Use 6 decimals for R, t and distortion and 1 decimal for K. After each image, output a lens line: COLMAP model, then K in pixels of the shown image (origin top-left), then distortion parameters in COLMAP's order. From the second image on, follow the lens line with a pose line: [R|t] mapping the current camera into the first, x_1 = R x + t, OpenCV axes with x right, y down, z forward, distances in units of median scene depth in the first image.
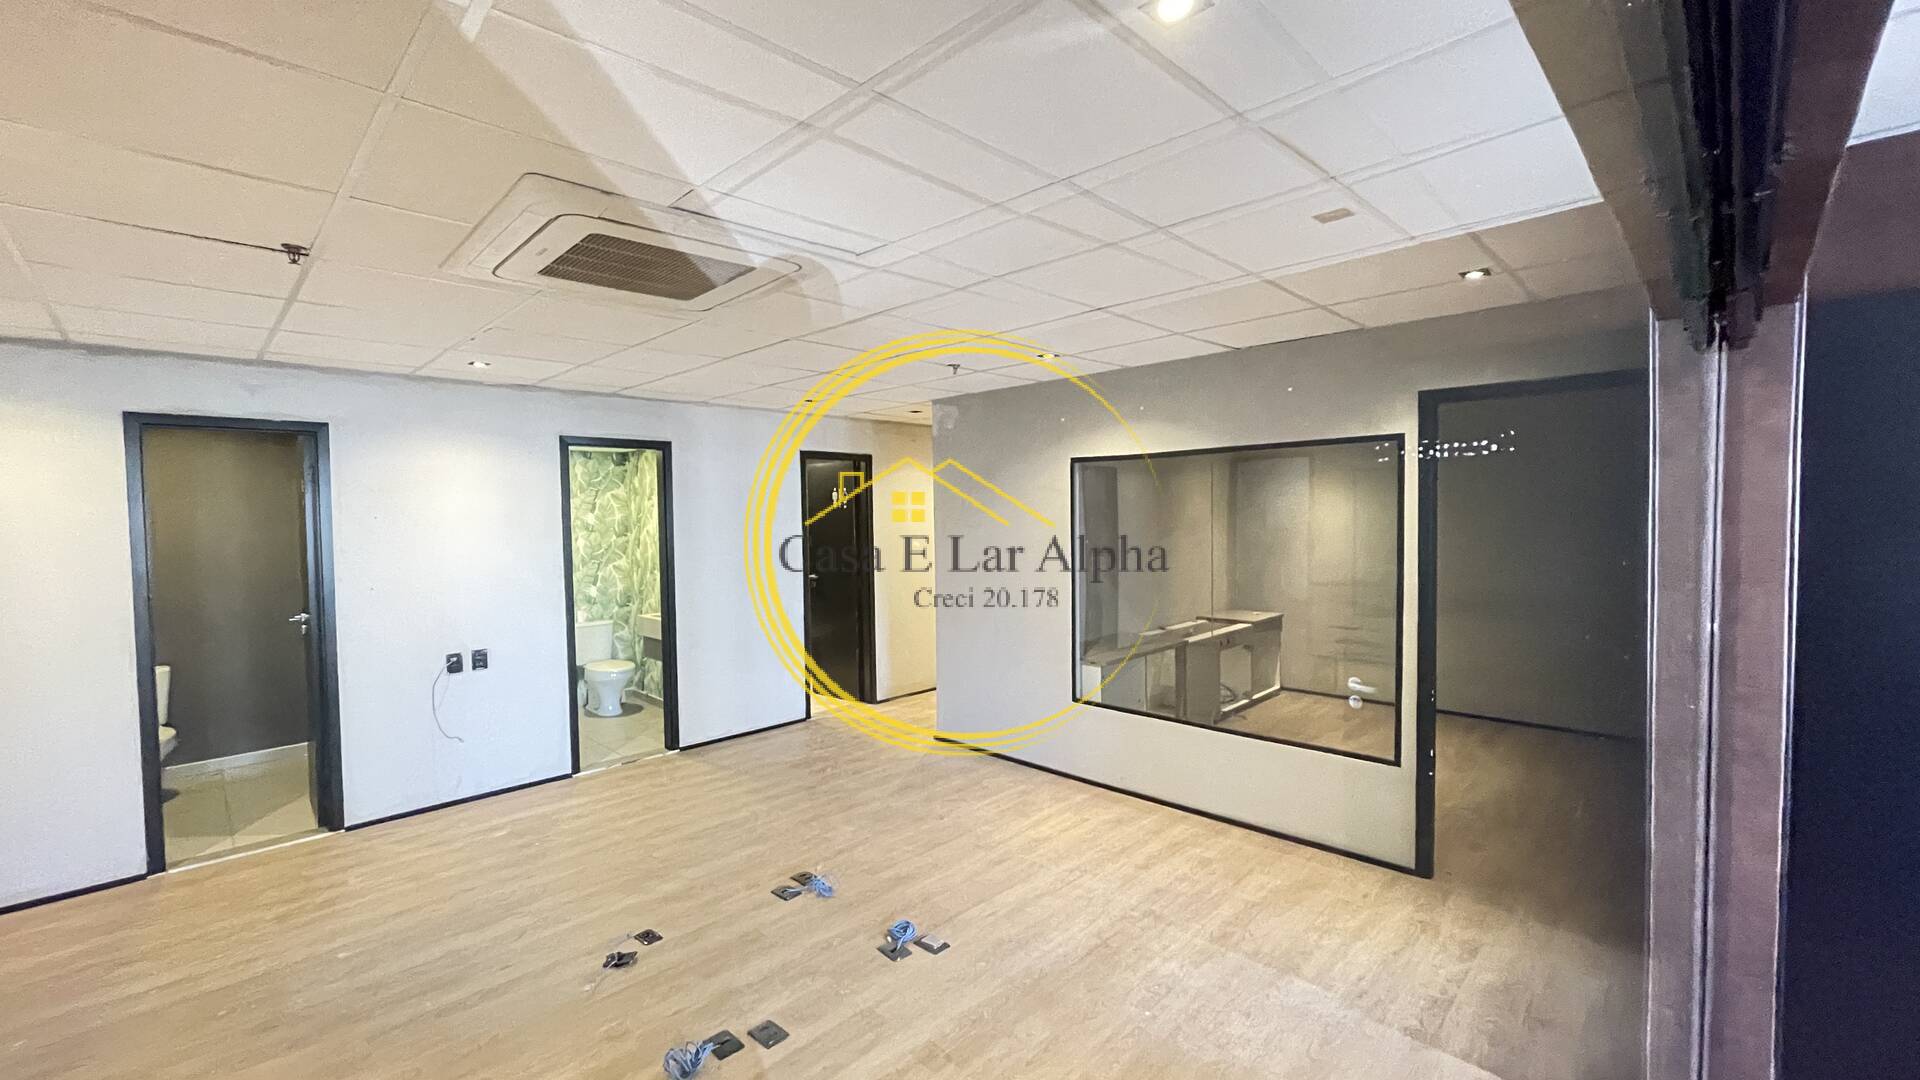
lens RADIAL K [[776.6, 0, 955.8], [0, 776.6, 540.4], [0, 0, 1]] dist [-0.006820, 0.003576]
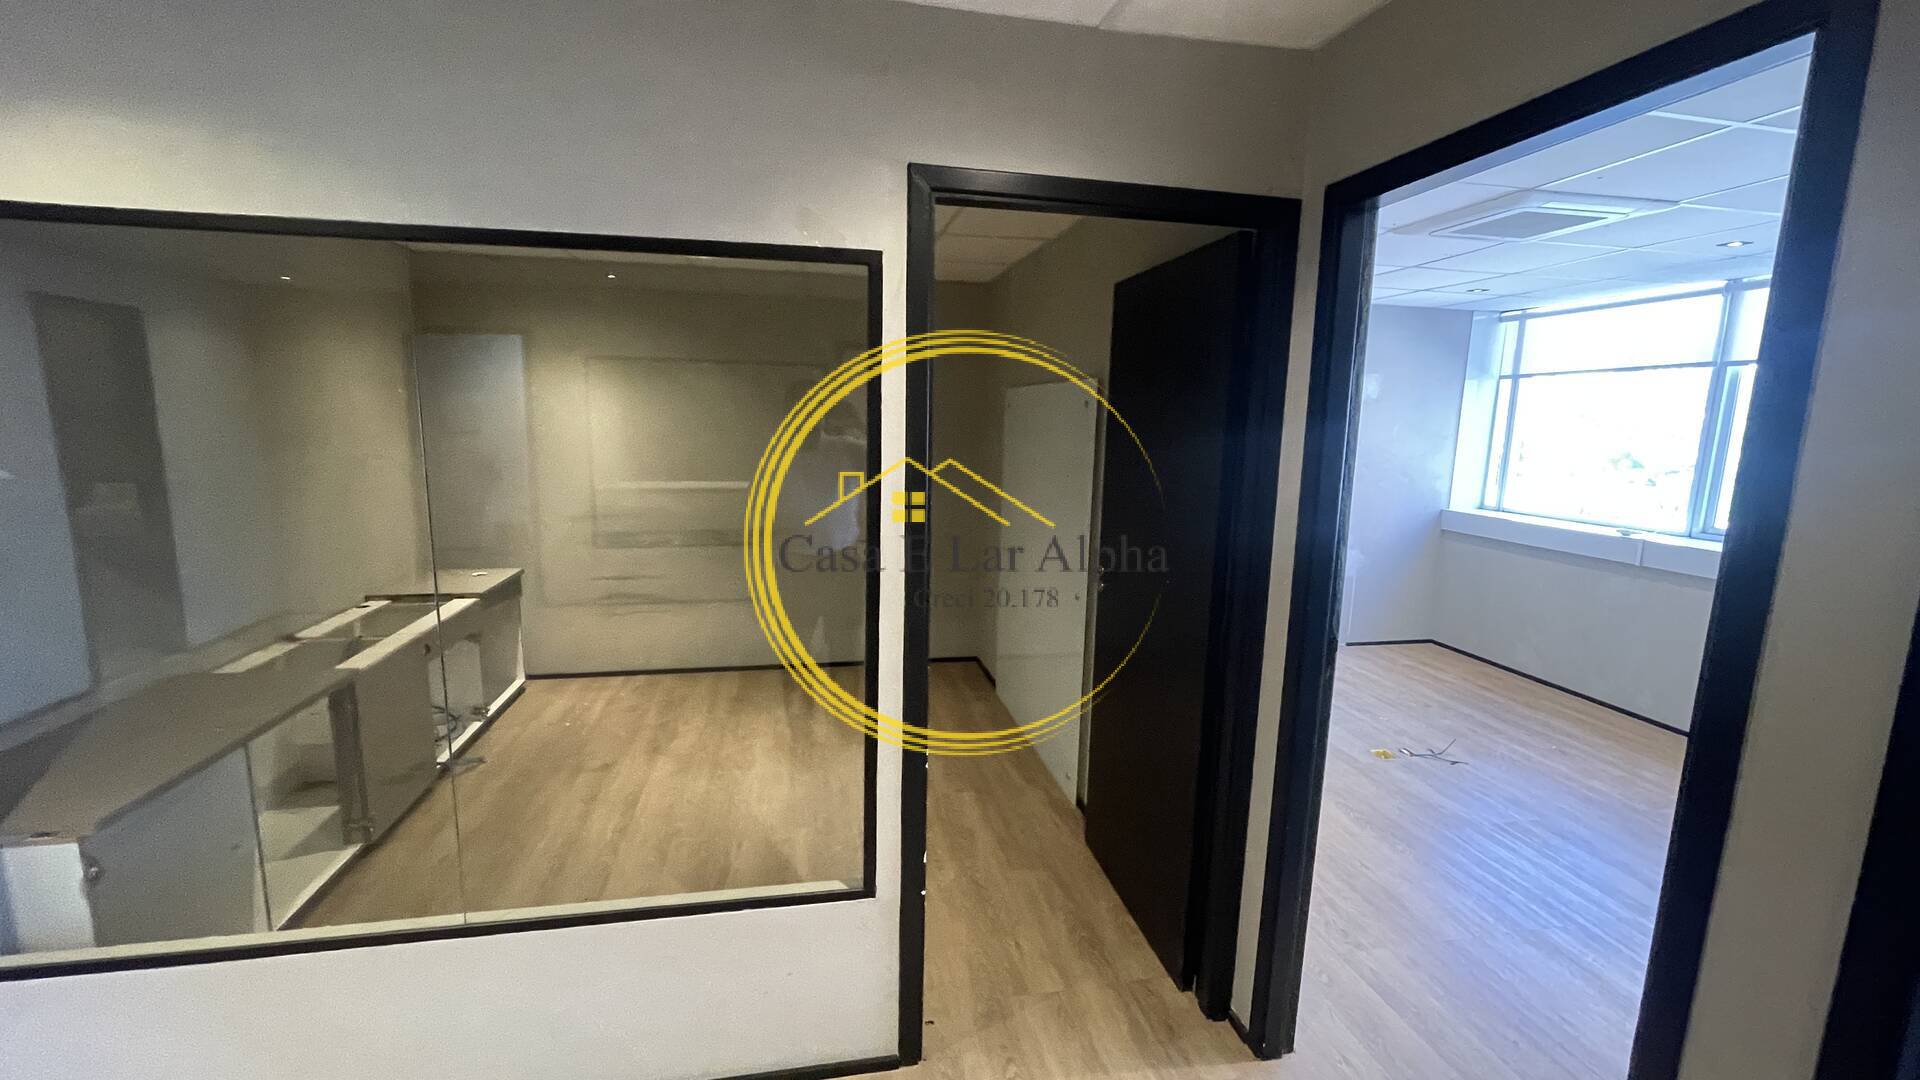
lens RADIAL K [[776.6, 0, 960.4], [0, 776.6, 549.0], [0, 0, 1]] dist [-0.006820, 0.003576]
pose [[0.559921, -0.109690, 0.821253, 0.148415], [-0.000662, 0.991138, 0.132832, -0.015086], [-0.828546, -0.074919, 0.554886, 0.522753]]
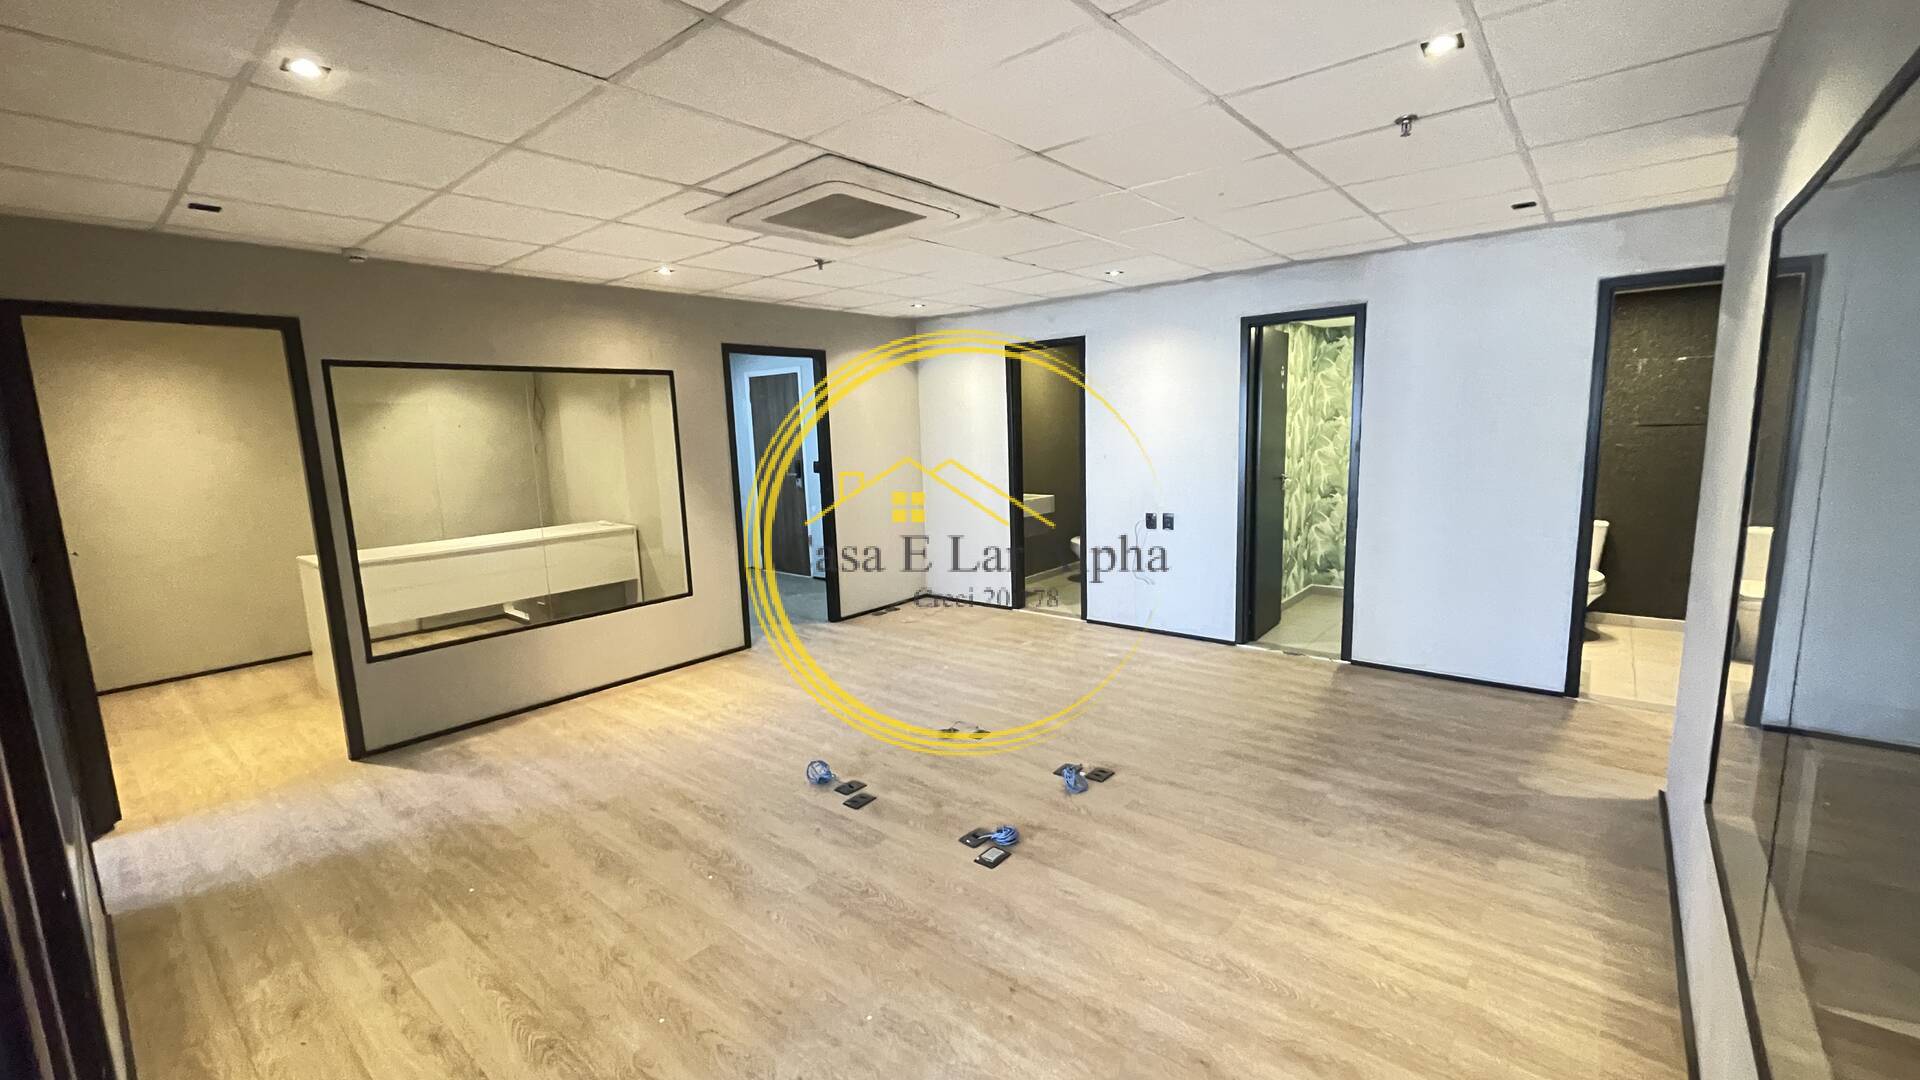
lens RADIAL K [[776.6, 0, 954.5], [0, 776.6, 538.1], [0, 0, 1]] dist [-0.006820, 0.003576]
pose [[0.083010, 0.157903, -0.983959, 0.555699], [-0.005033, 0.987421, 0.158034, -0.008933], [0.996536, -0.008166, 0.082761, 0.584076]]
